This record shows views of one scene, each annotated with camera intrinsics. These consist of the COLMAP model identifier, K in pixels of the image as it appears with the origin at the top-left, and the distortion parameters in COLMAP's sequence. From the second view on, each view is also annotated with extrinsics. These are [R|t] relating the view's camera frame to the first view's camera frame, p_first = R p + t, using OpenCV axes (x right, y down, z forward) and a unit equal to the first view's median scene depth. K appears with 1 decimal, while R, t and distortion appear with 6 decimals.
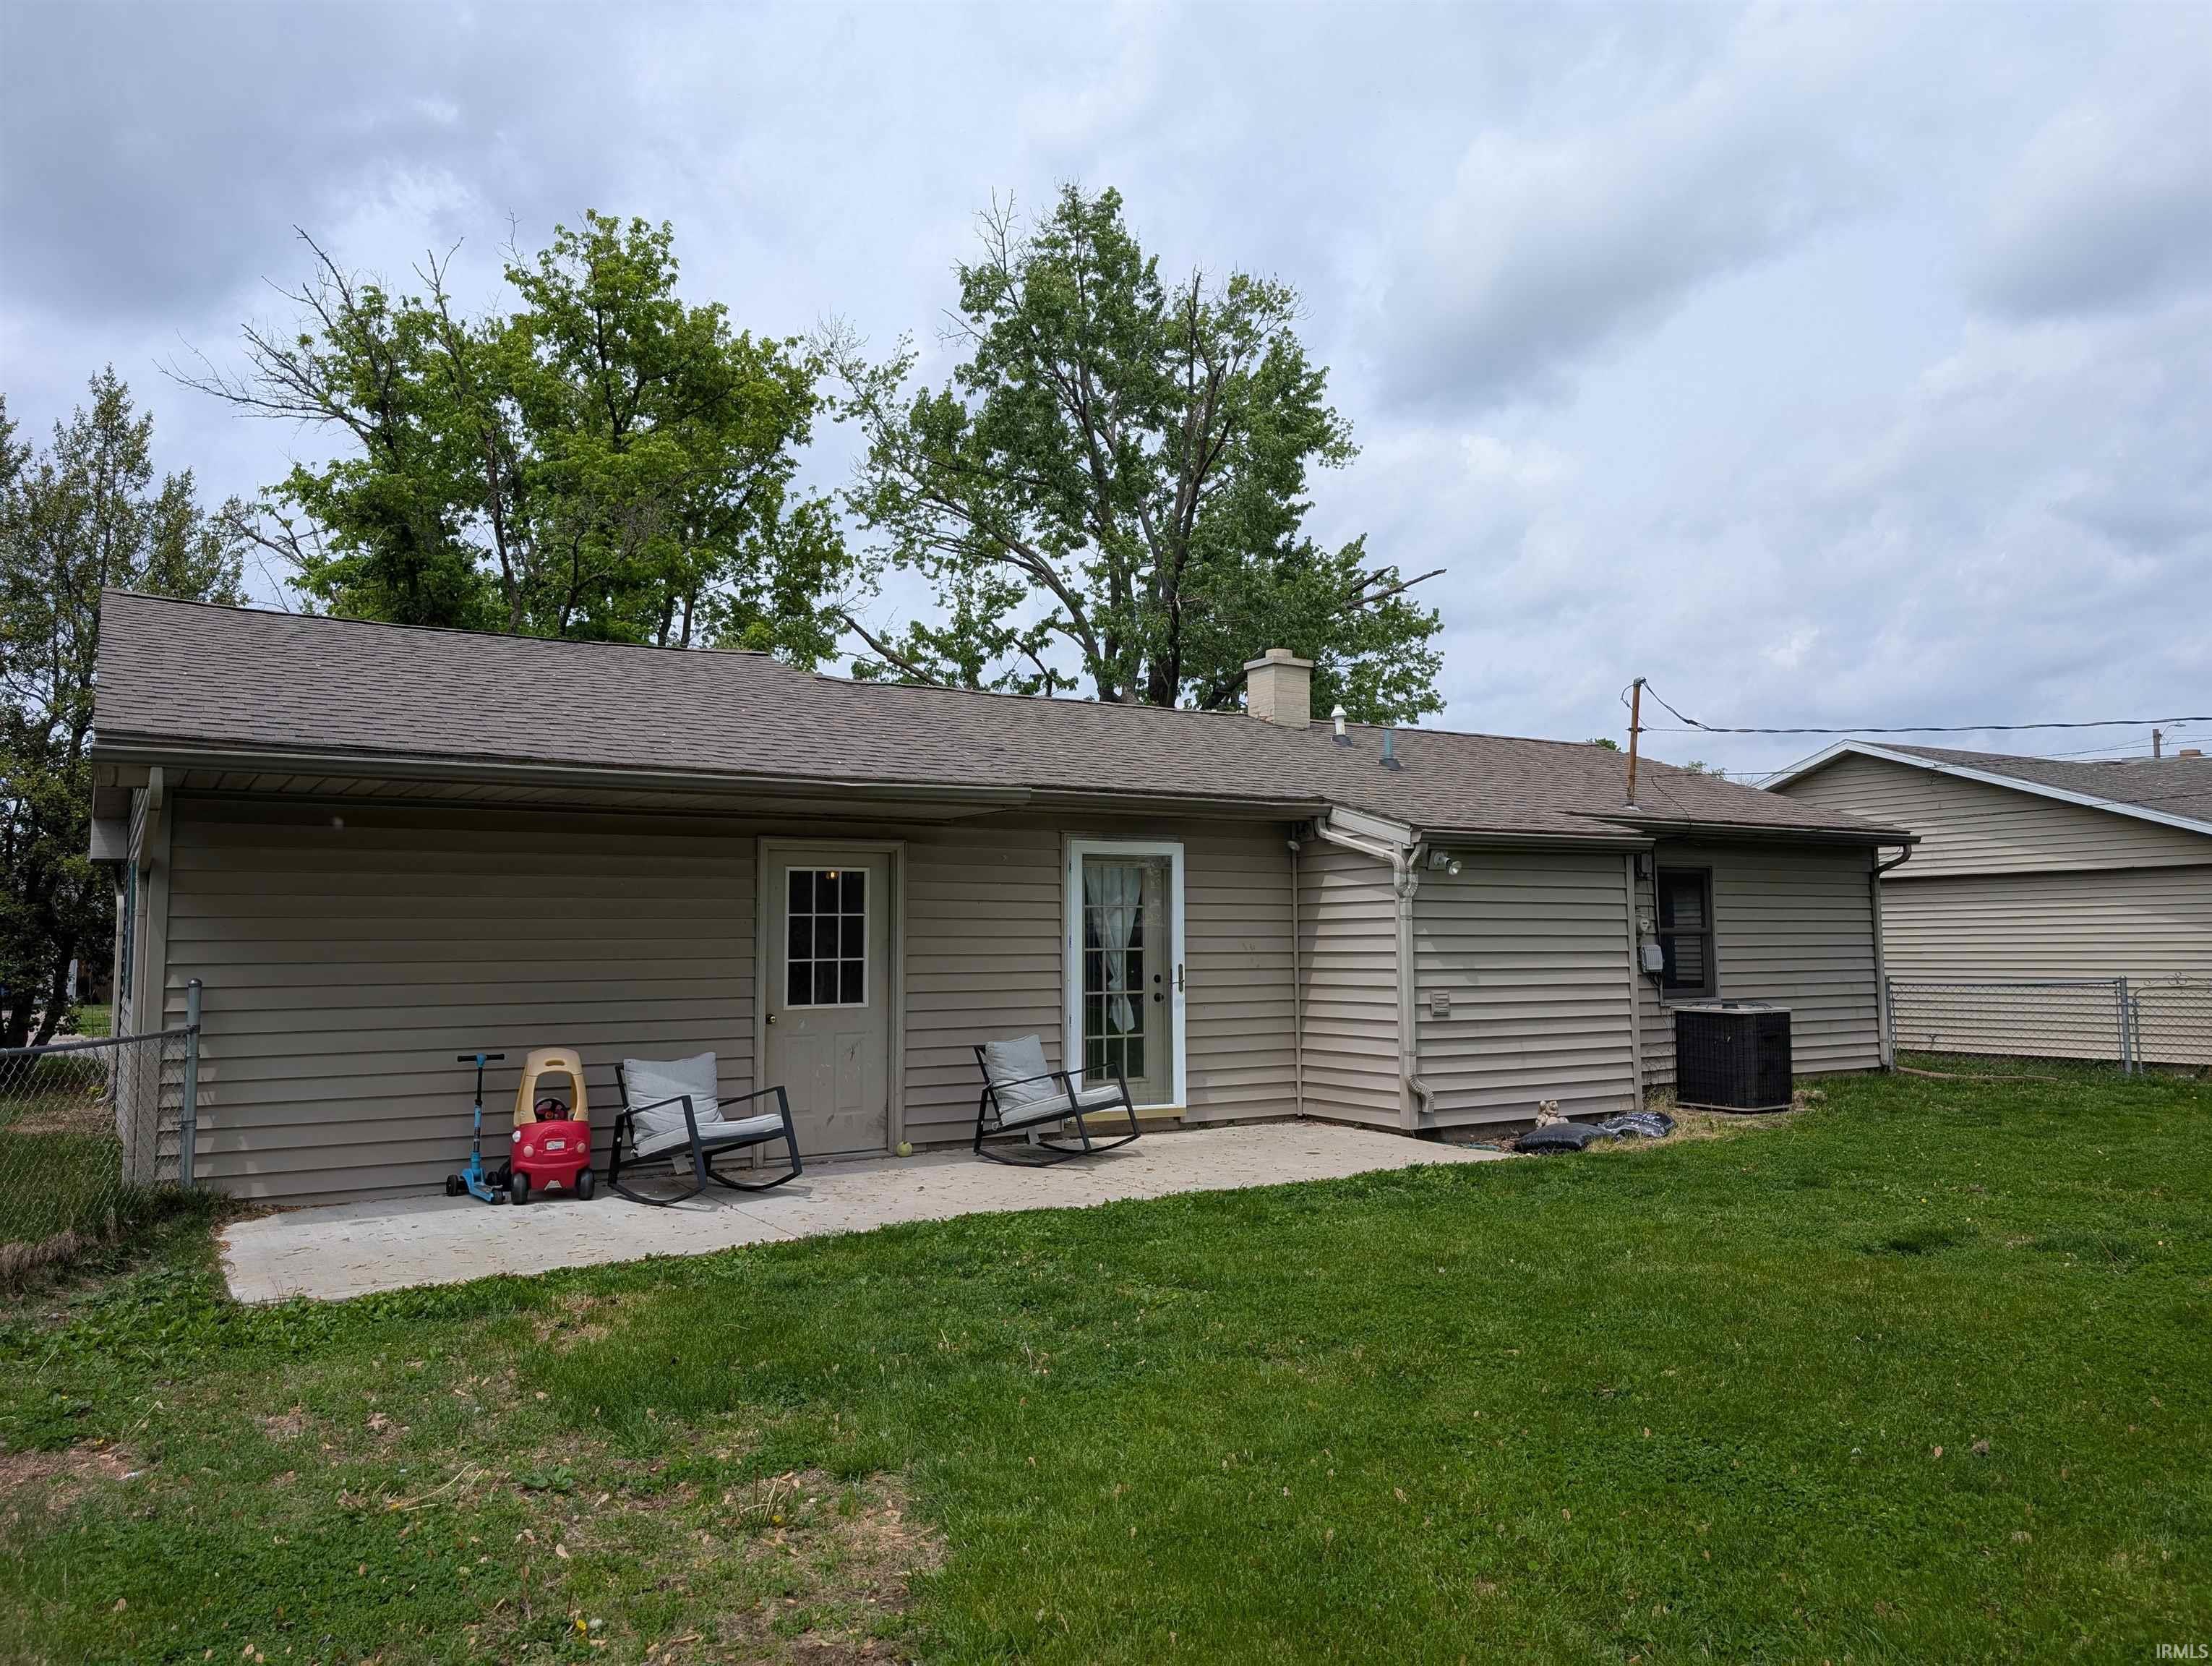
lens RADIAL K [[1544.3, 0, 1106.0], [0, 1544.3, 833.0], [0, 0, 1]] dist [0.001381, 0.001742]
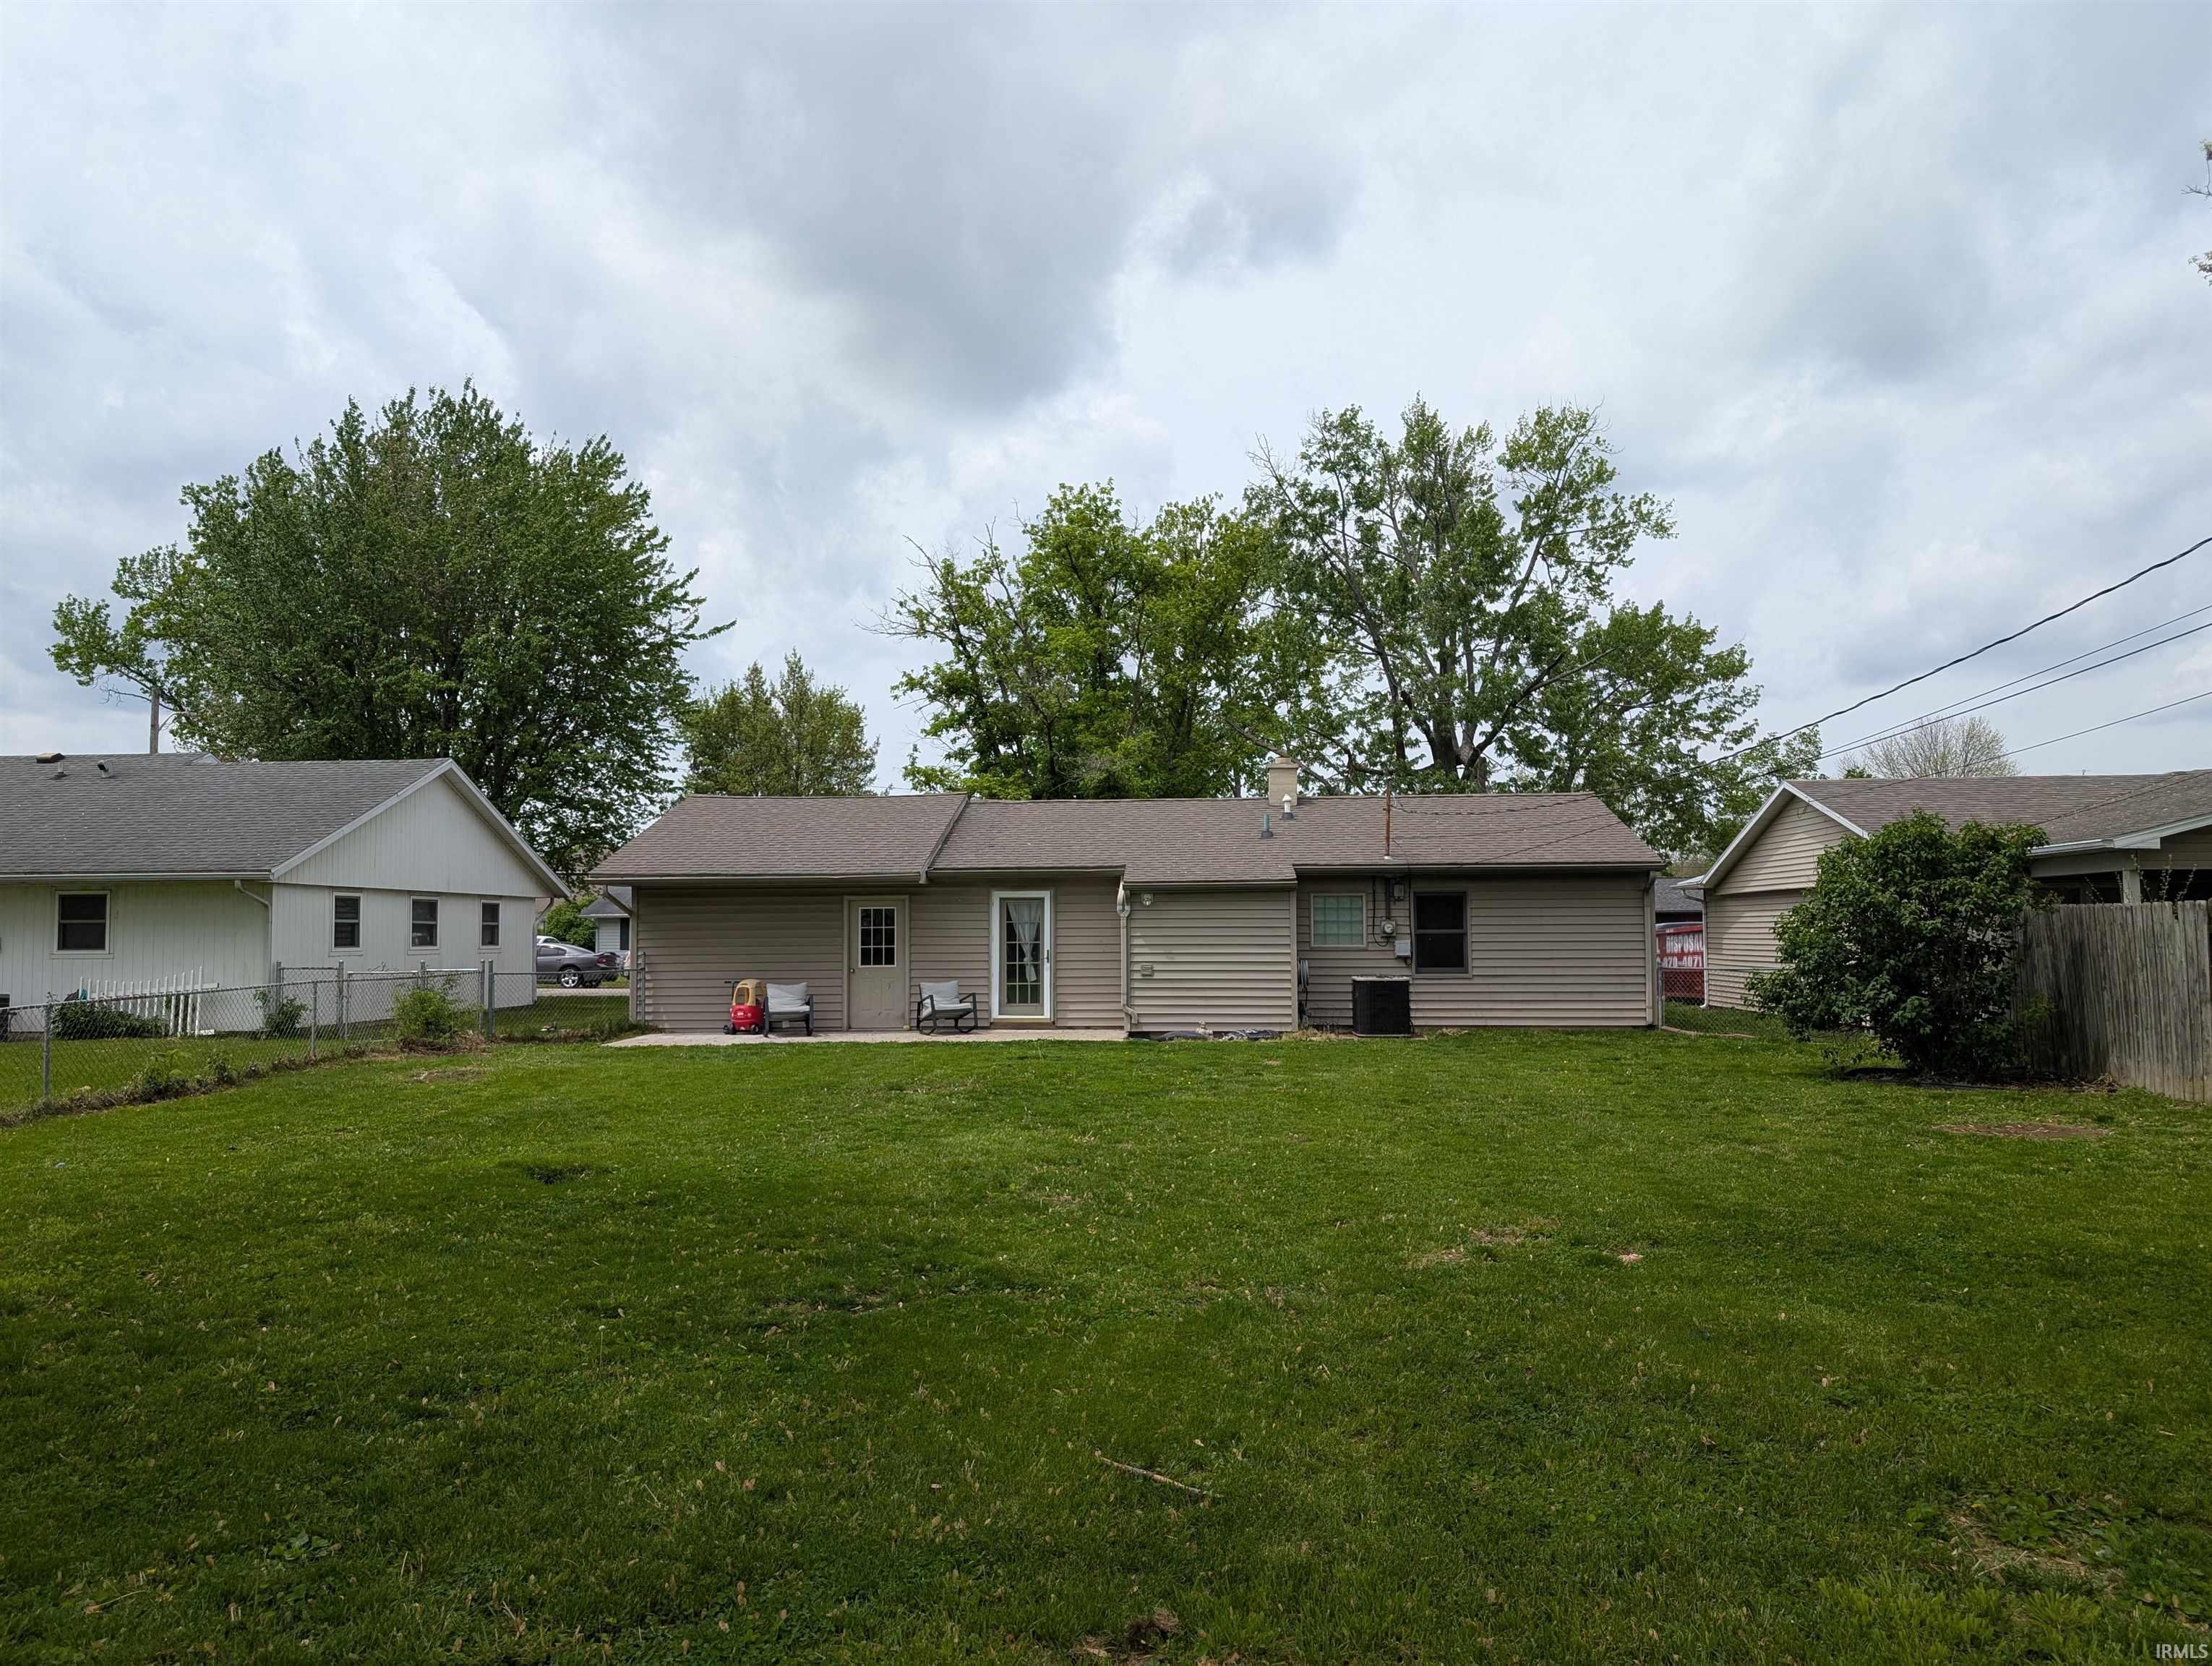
lens RADIAL K [[1544.3, 0, 1106.0], [0, 1544.3, 833.0], [0, 0, 1]] dist [0.001381, 0.001742]
pose [[0.819681, -0.039234, -0.571475, 1.318663], [0.041042, 0.999110, -0.009725, -0.047360], [0.571348, -0.015484, 0.820562, -0.650316]]
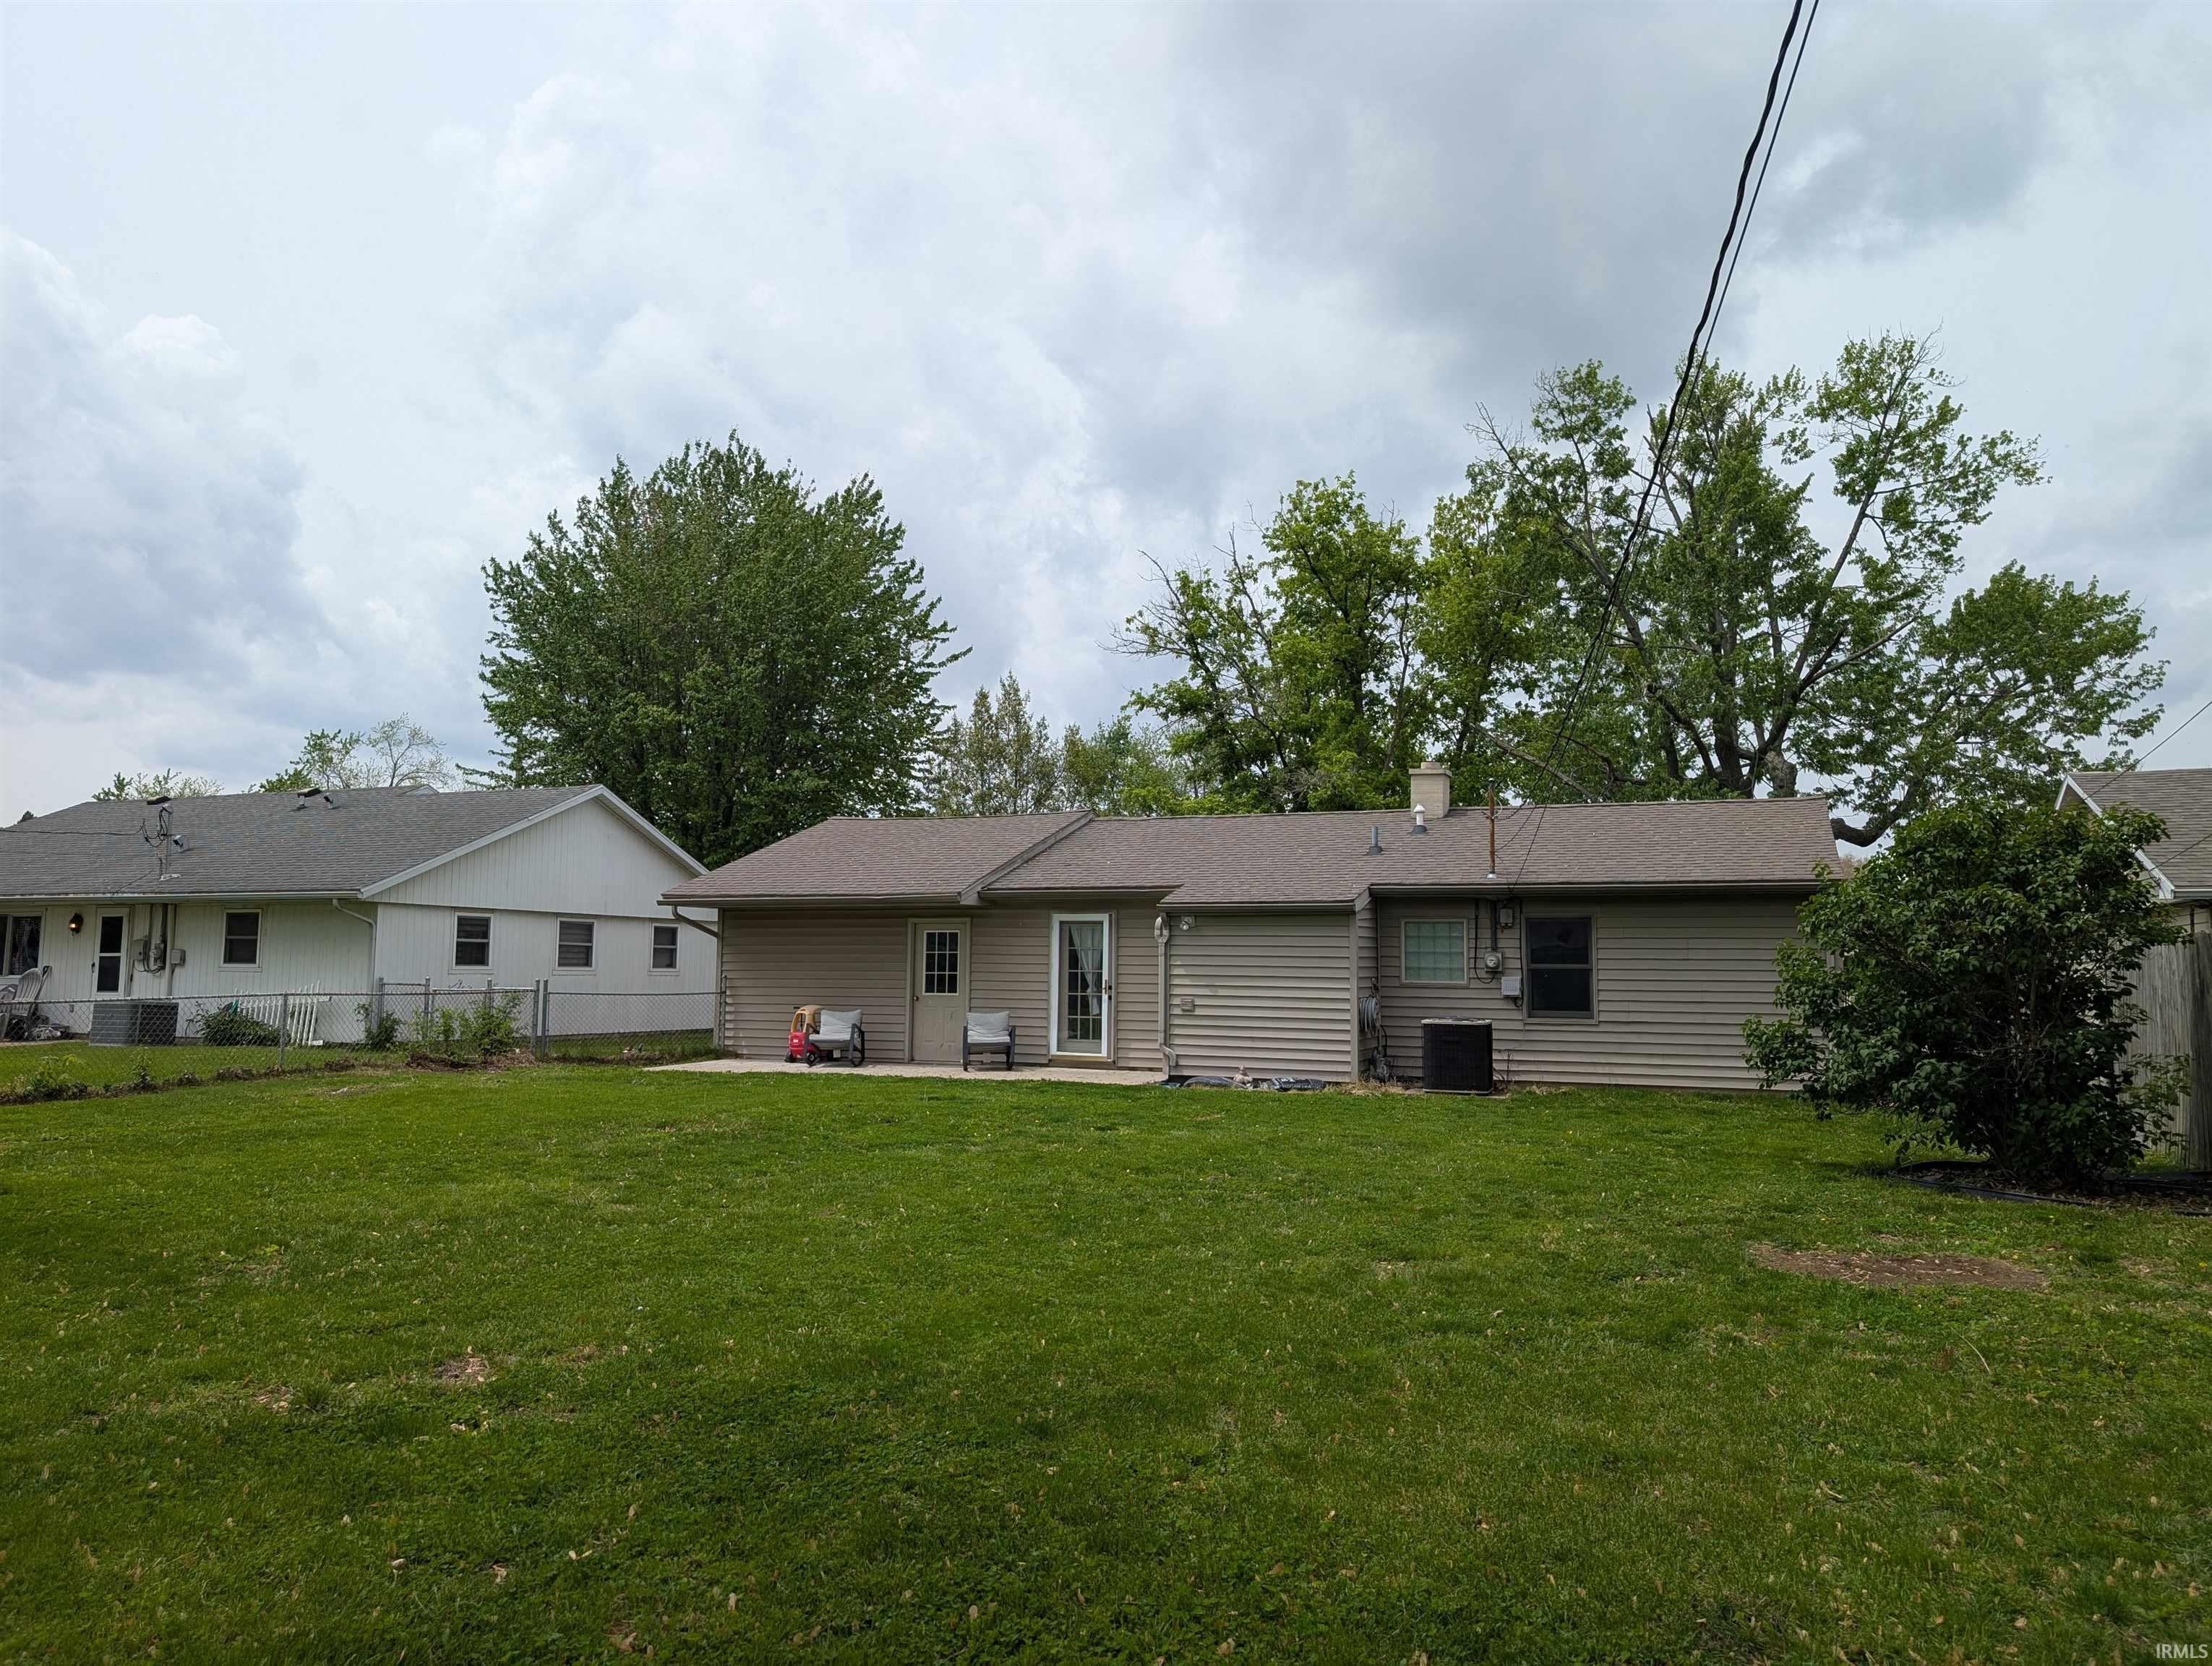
lens RADIAL K [[1536.7, 0, 1095.9], [0, 1536.7, 815.2], [0, 0, 1]] dist [0.004111, -0.003992]
pose [[0.594940, -0.071523, -0.800582, 1.552865], [0.039938, 0.997433, -0.059430, -0.001976], [0.802777, 0.003384, 0.596269, -0.103245]]
